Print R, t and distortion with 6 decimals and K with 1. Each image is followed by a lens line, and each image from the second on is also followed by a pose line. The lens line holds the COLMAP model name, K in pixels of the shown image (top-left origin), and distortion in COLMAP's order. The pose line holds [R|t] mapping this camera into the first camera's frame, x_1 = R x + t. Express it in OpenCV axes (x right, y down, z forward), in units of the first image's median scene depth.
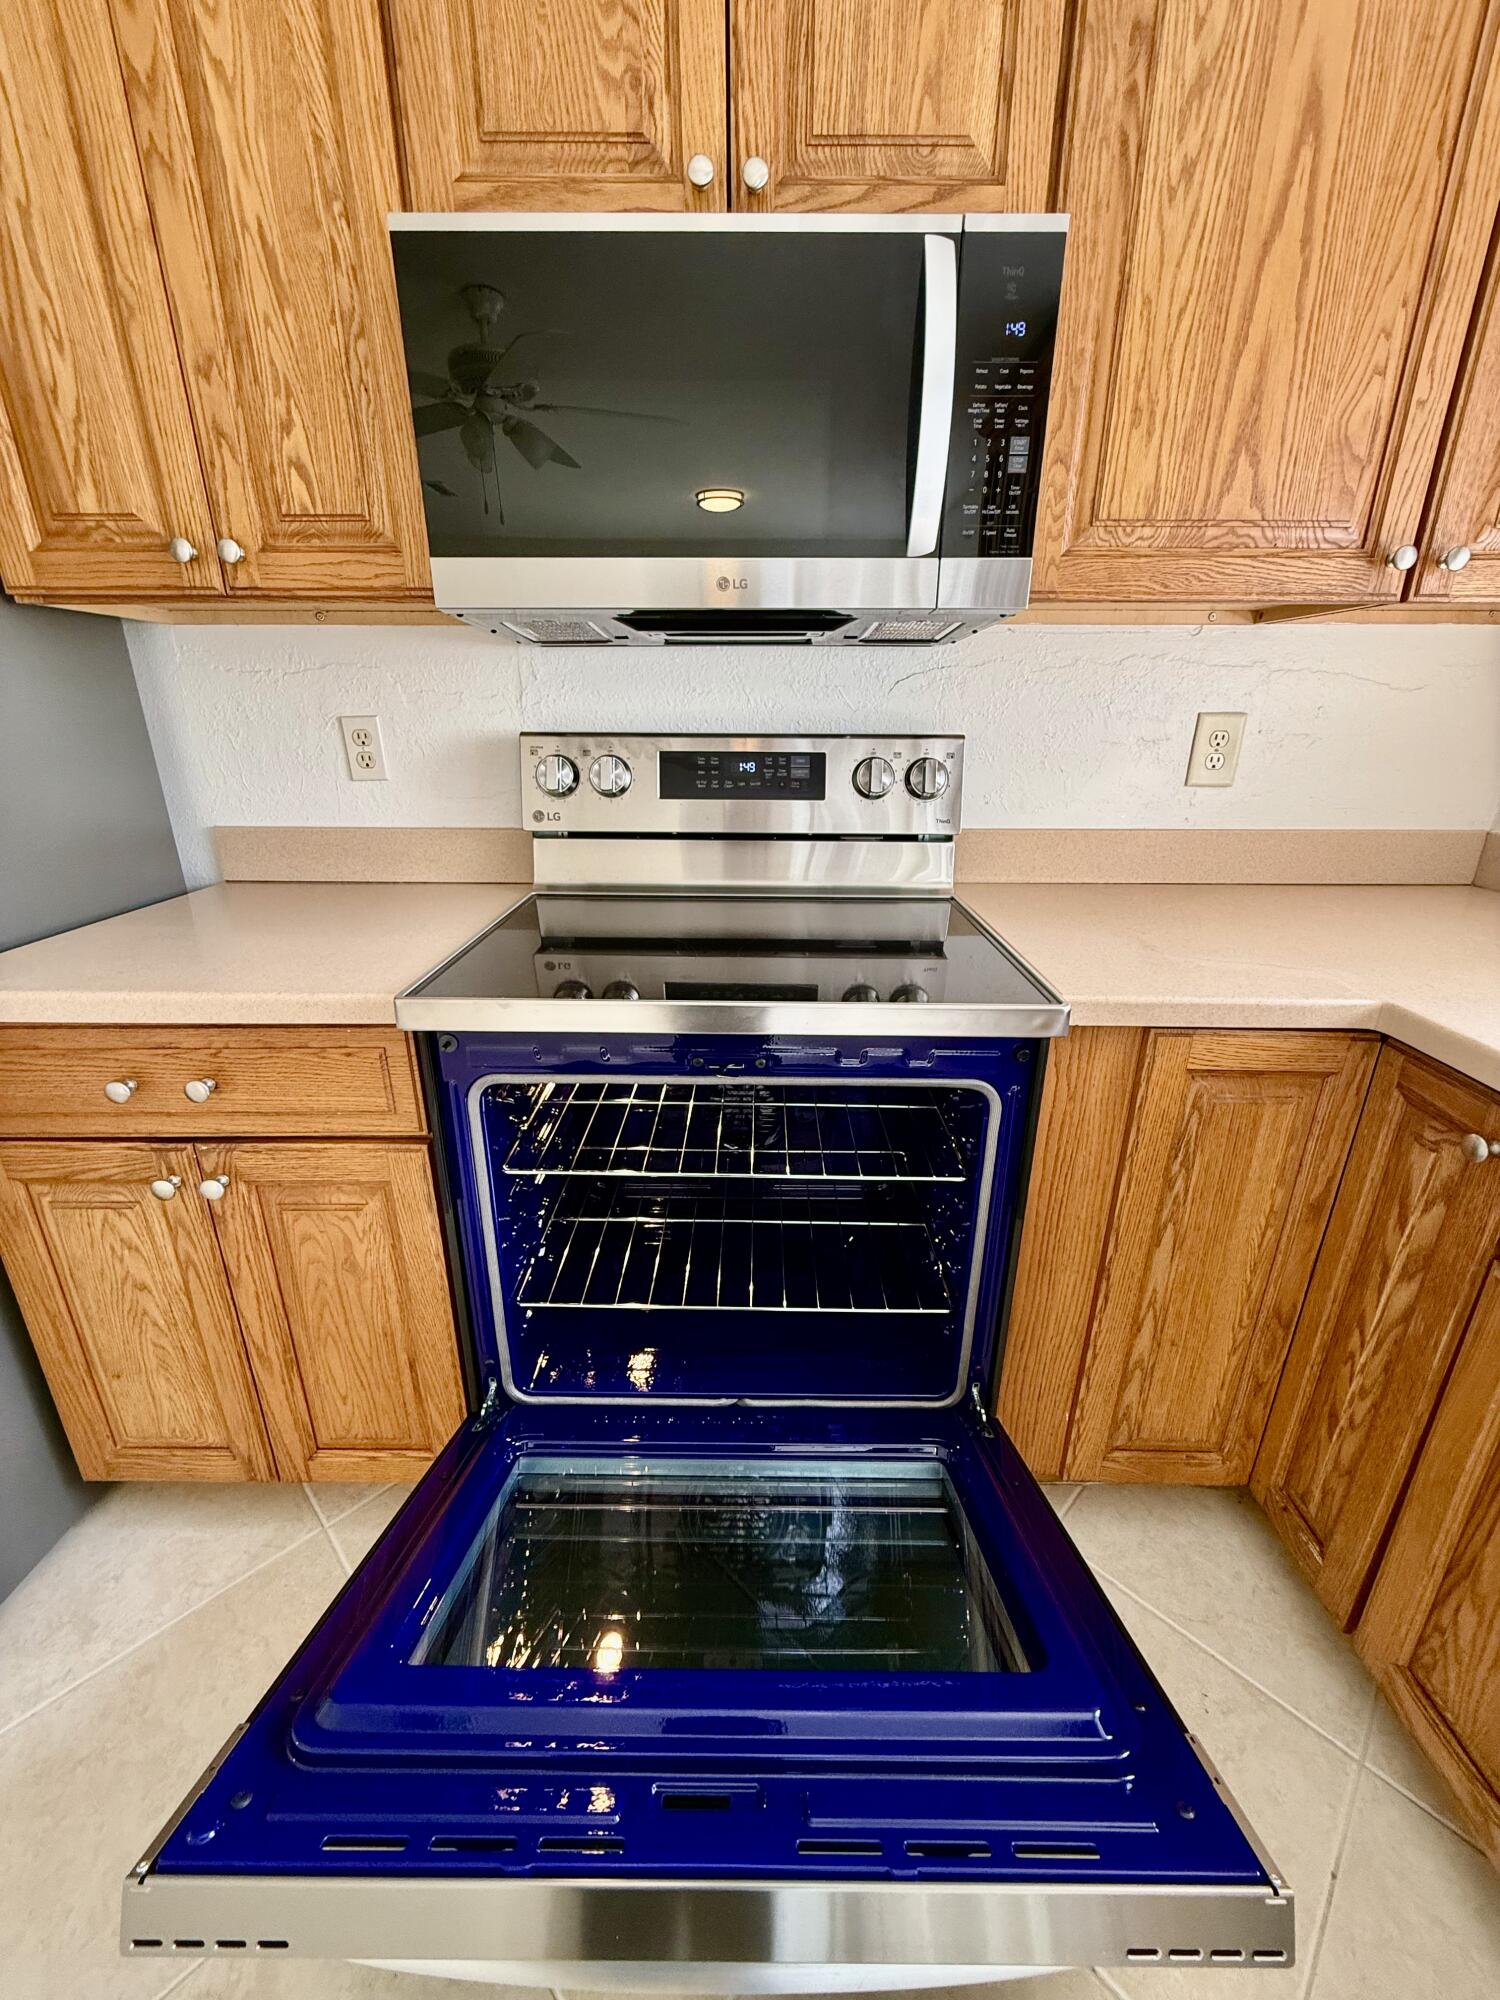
lens RADIAL K [[793.8, 0, 756.8], [0, 793.8, 993.2], [0, 0, 1]] dist [0.000197, -0.000308]
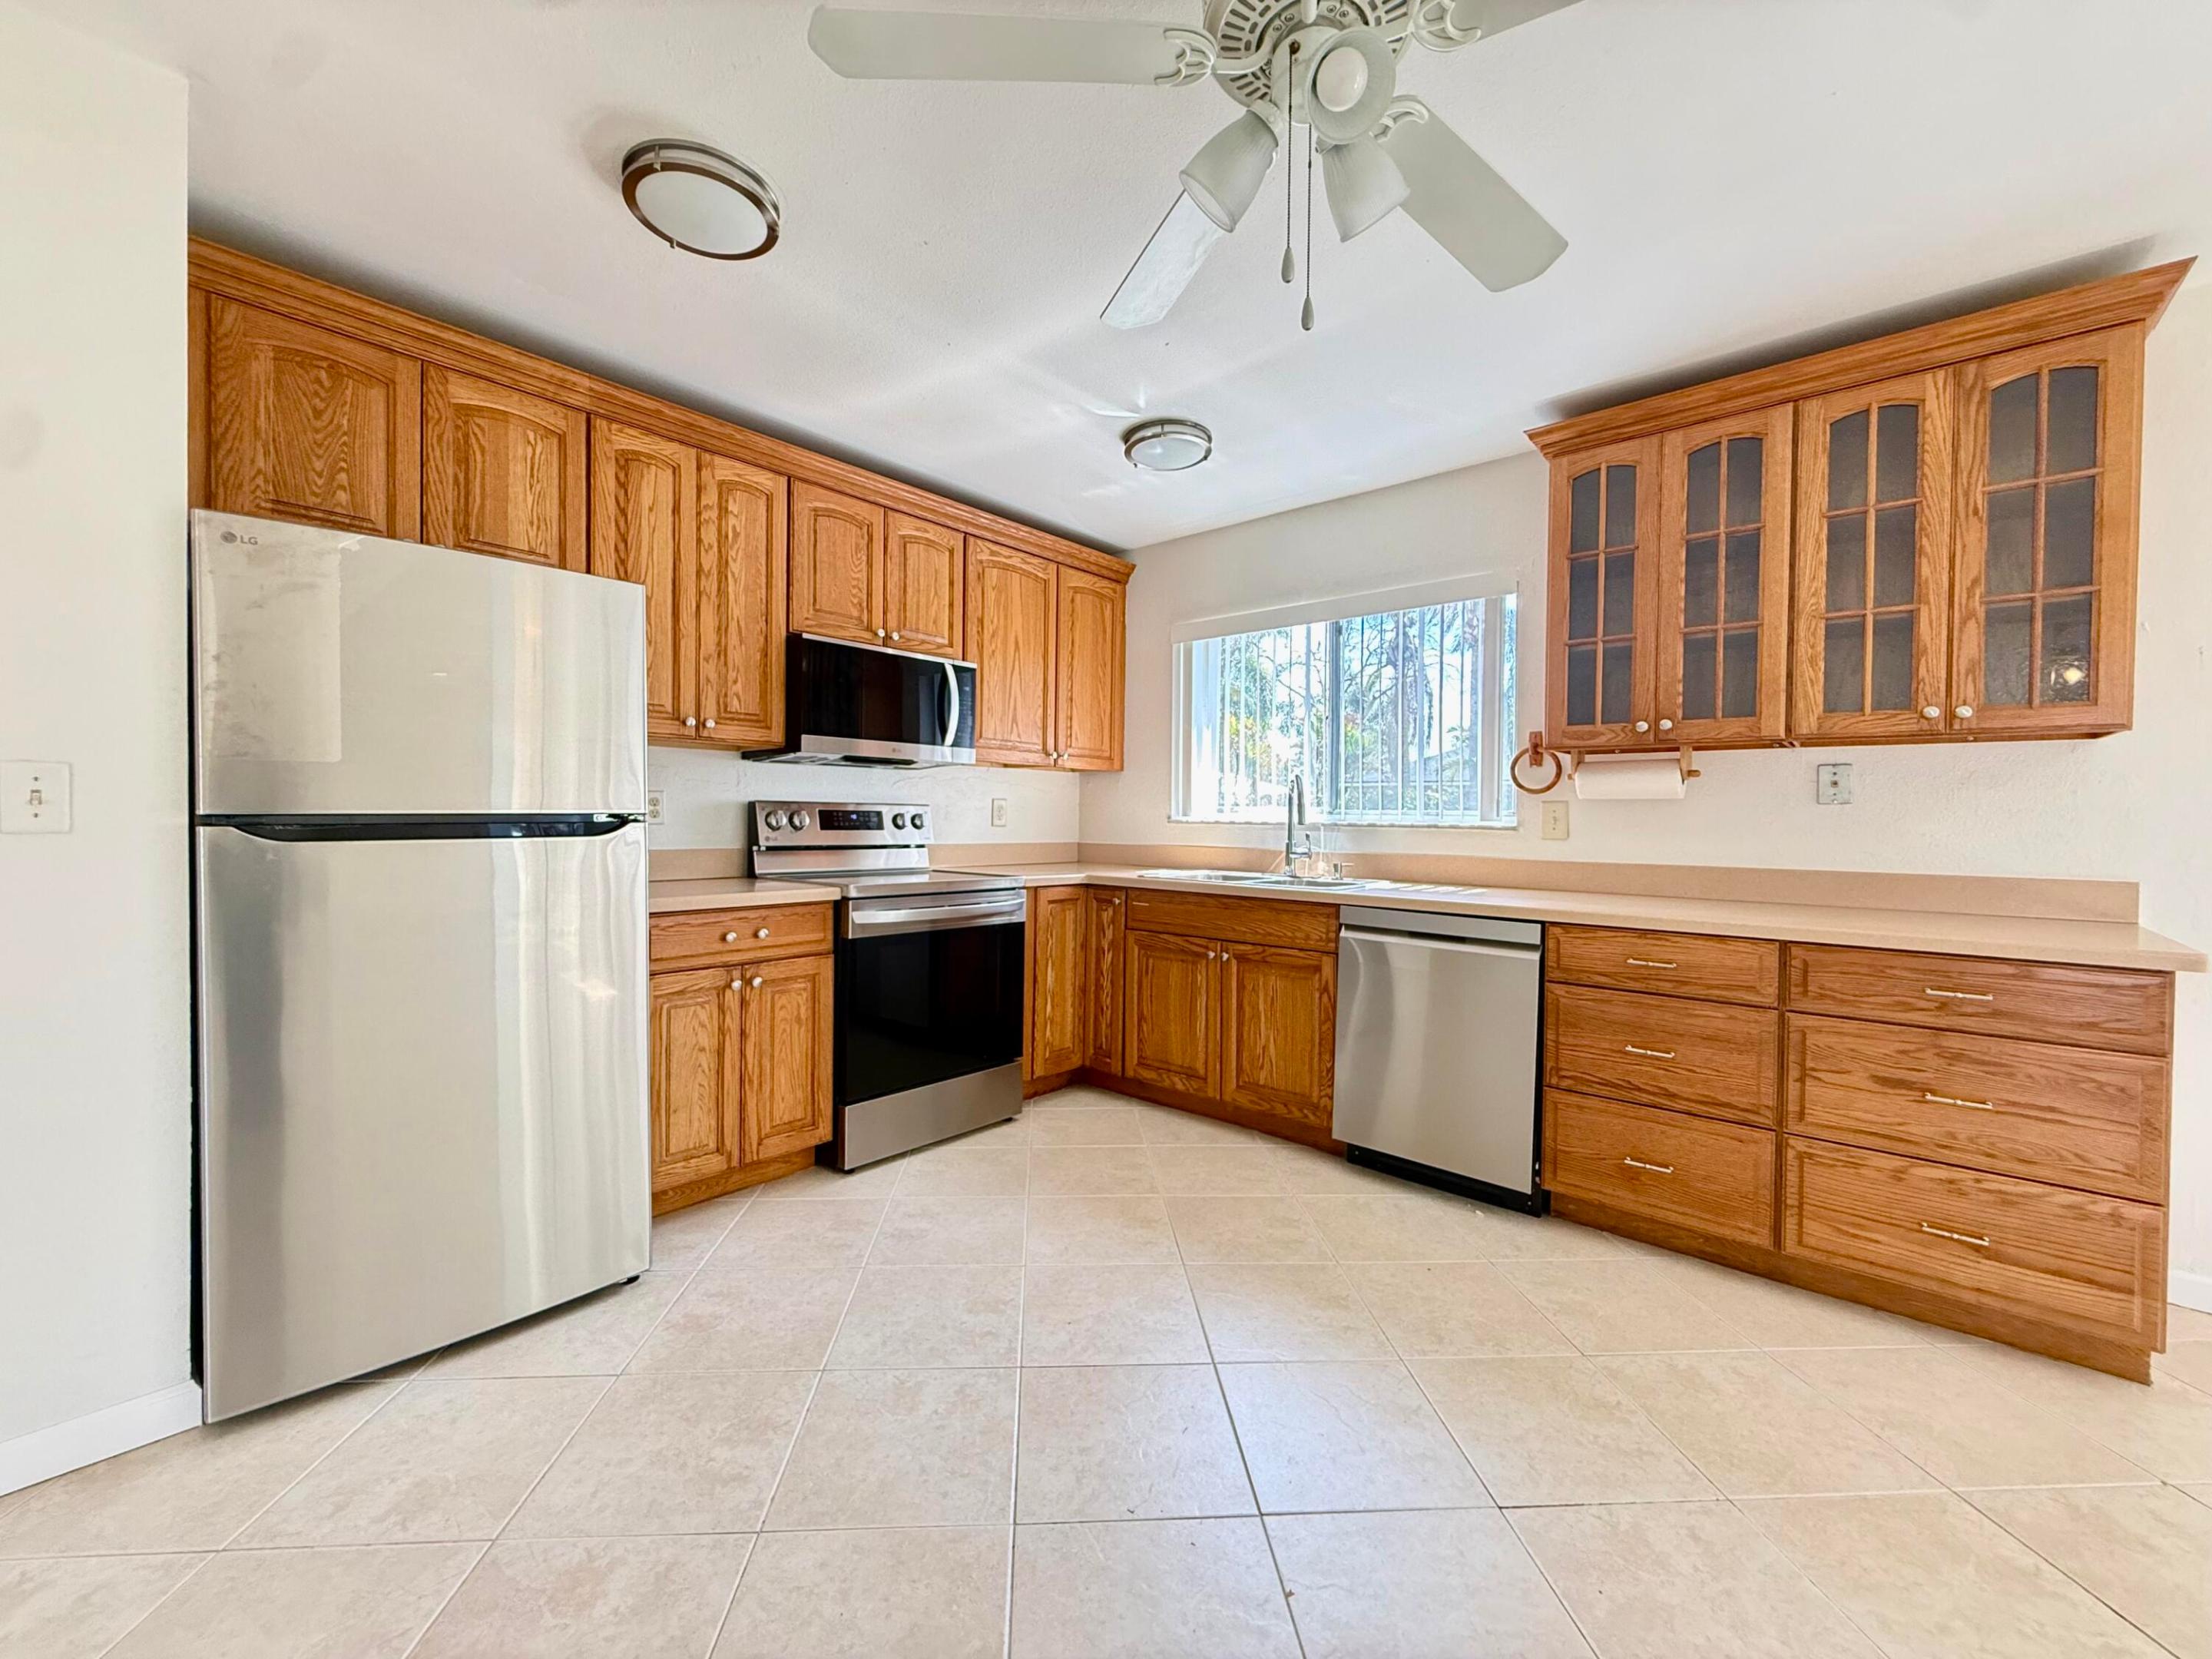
lens RADIAL K [[877.9, 0, 1096.3], [0, 877.9, 825.6], [0, 0, 1]] dist [0.000197, -0.000308]
pose [[0.663196, -0.002340, 0.748442, -1.907363], [0.241784, 0.947047, -0.211285, 0.582427], [-0.708316, 0.321085, 0.628644, -1.412159]]
